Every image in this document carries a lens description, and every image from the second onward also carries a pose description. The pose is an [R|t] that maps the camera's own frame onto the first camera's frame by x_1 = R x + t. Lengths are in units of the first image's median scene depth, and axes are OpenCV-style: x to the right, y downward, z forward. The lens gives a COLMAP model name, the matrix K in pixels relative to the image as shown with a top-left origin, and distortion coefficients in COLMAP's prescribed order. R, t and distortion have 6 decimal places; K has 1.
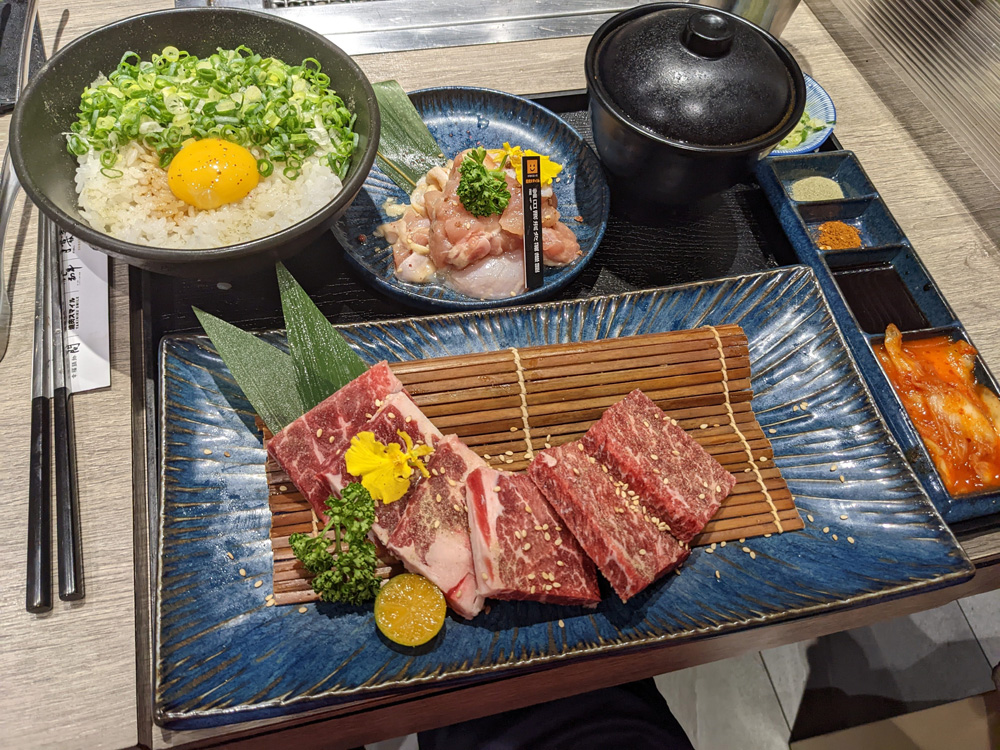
lens RADIAL K [[863.3, 0, 500.0], [0, 863.3, 375.0], [0, 0, 1]] dist [0.071122, -0.206062]
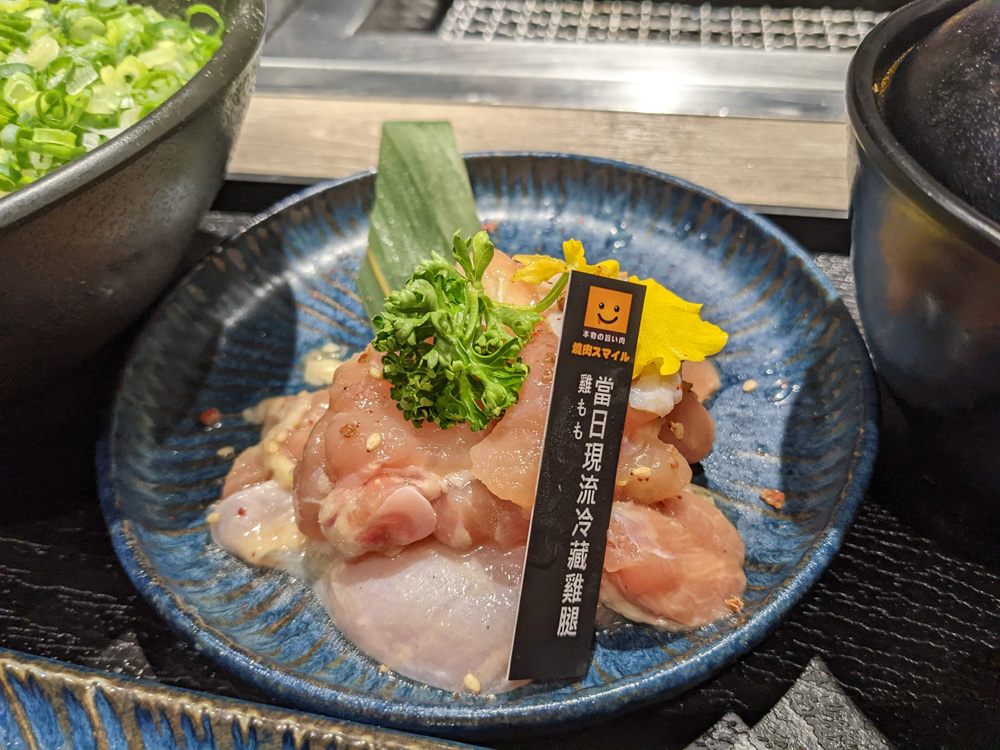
lens RADIAL K [[863.3, 0, 500.0], [0, 863.3, 375.0], [0, 0, 1]] dist [0.071122, -0.206062]
pose [[0.909735, 0.194009, -0.367073, 0.119390], [-0.274227, 0.944595, -0.180385, -0.145534], [0.311739, 0.264764, 0.912534, 0.685692]]
